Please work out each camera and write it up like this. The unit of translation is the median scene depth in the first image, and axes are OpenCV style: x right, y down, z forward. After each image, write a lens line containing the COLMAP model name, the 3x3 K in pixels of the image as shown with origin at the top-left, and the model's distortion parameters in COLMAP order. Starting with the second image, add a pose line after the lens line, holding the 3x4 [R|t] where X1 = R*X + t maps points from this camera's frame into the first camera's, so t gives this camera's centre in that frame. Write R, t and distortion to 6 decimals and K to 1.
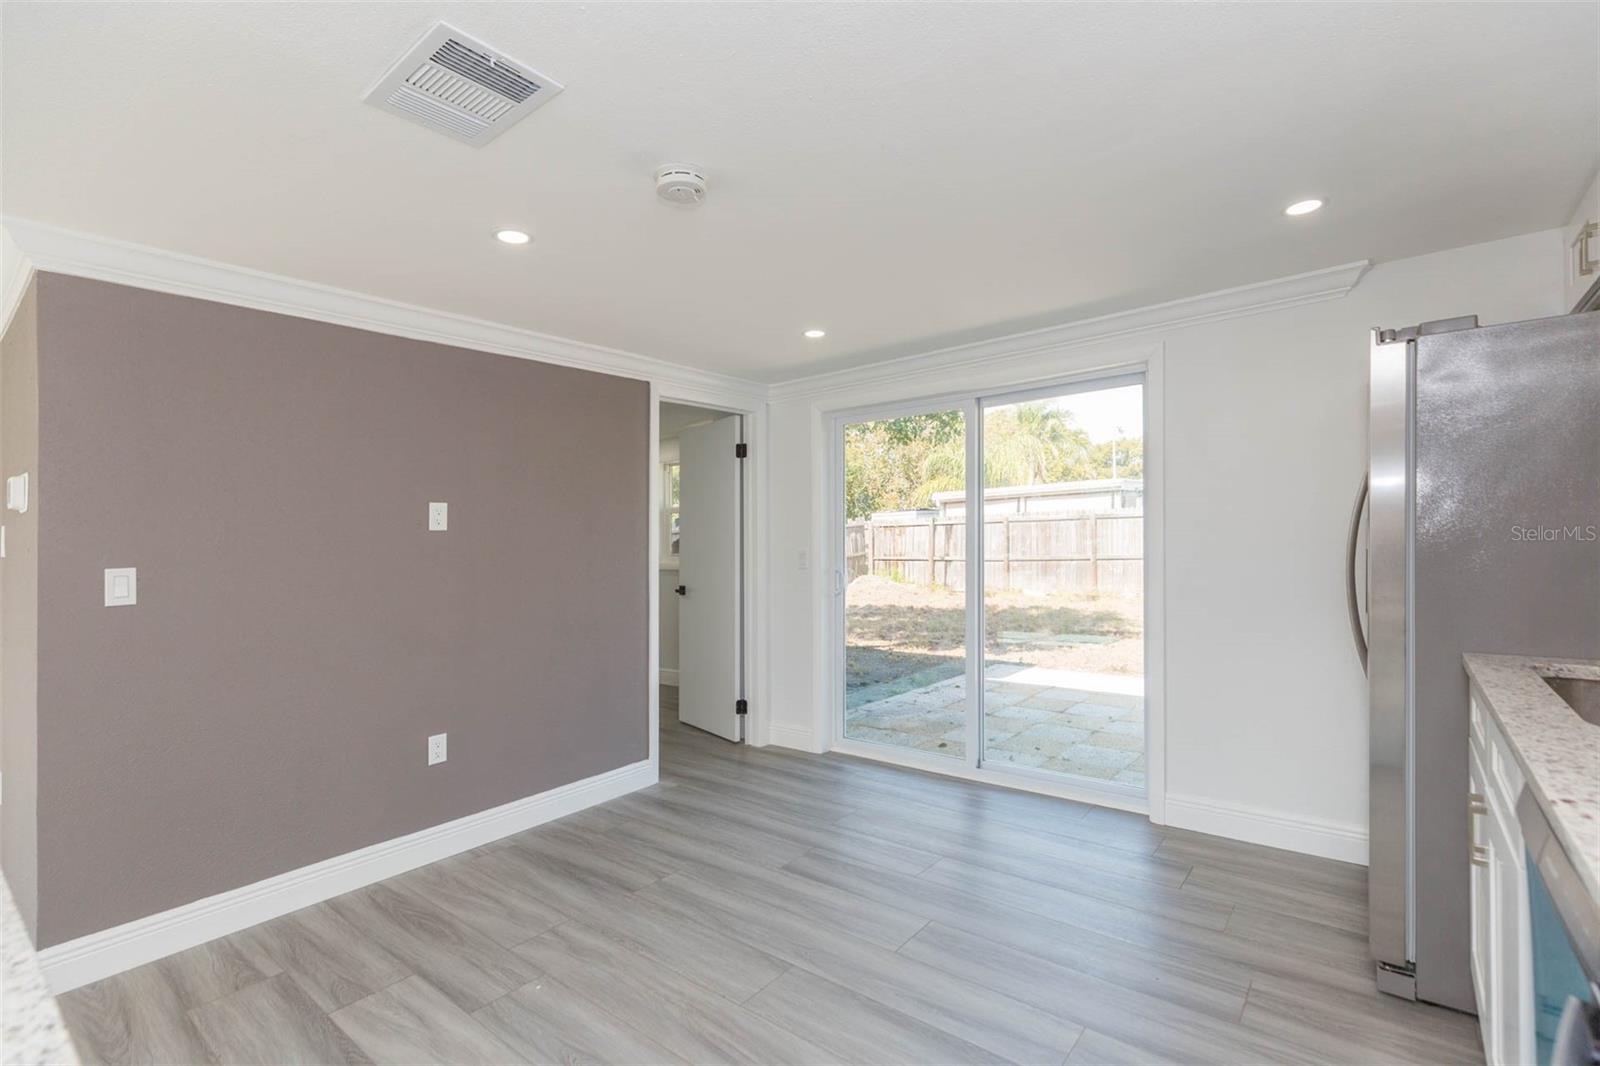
lens RADIAL K [[731.9, 0, 807.4], [0, 731.9, 511.7], [0, 0, 1]] dist [0.000887, 0.000235]
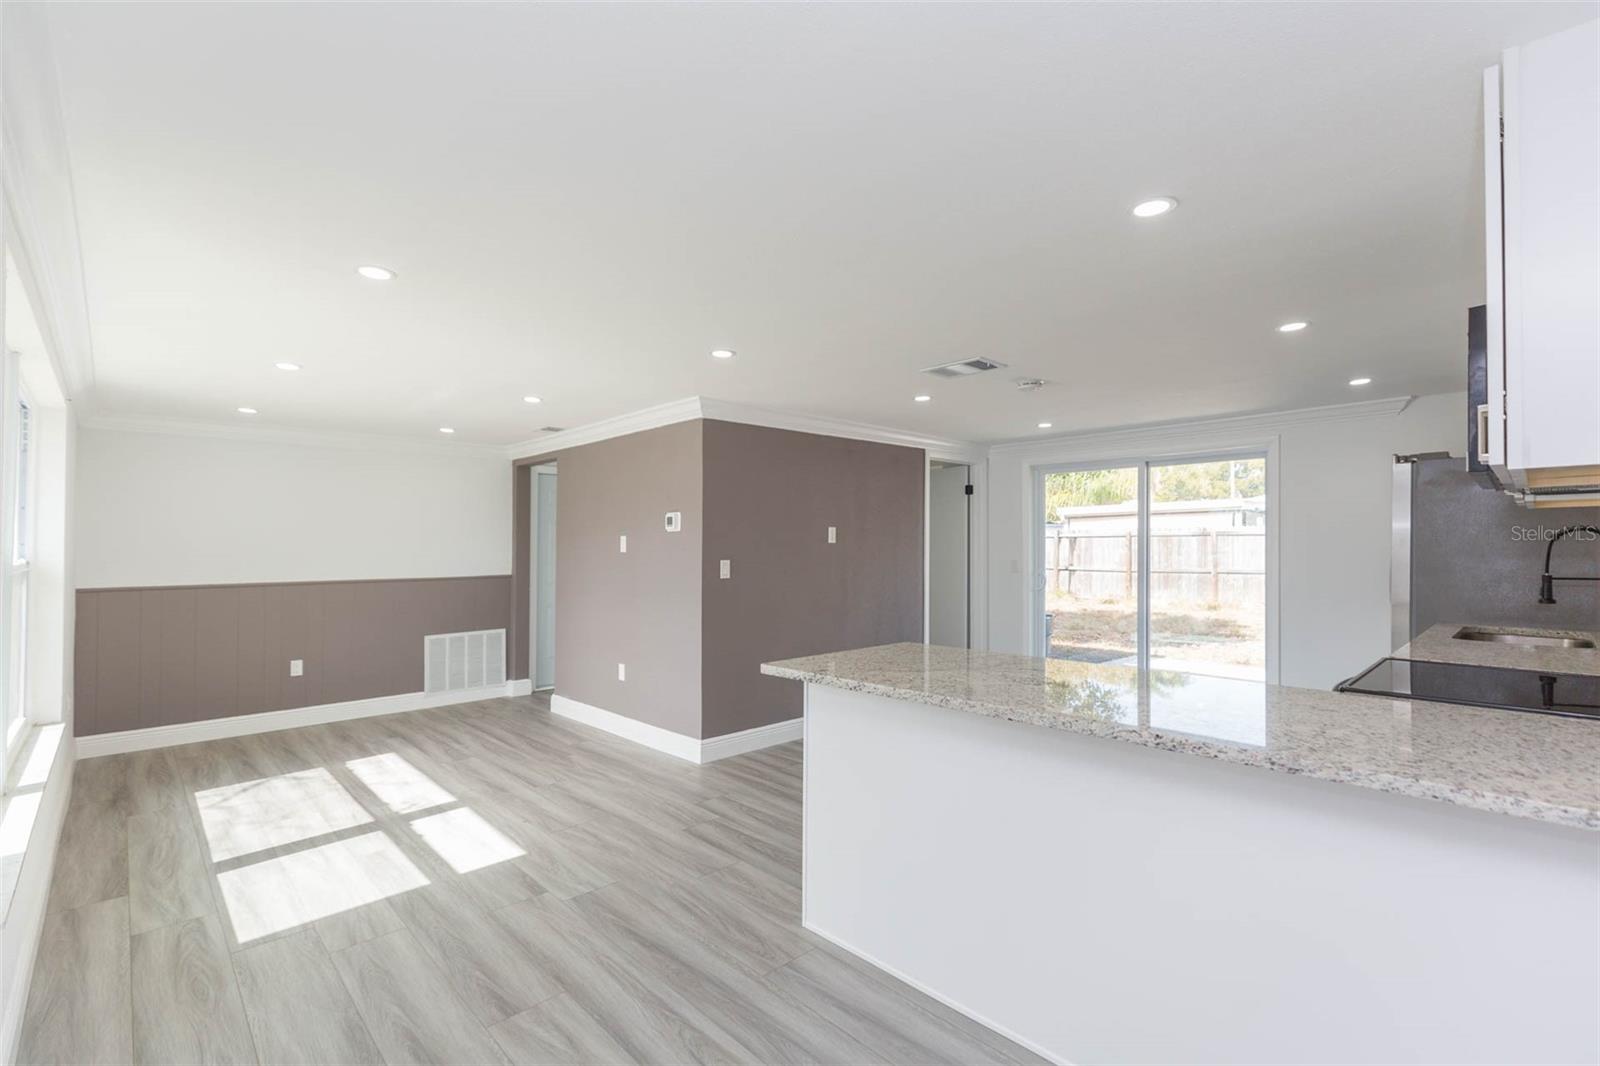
lens RADIAL K [[719.2, 0, 804.8], [0, 719.2, 501.0], [0, 0, 1]] dist [0.006140, -0.000228]
pose [[0.990440, 0.016164, -0.136991, -0.122776], [-0.019200, 0.999598, -0.020871, -0.013819], [0.136598, 0.023302, 0.990352, -0.266626]]
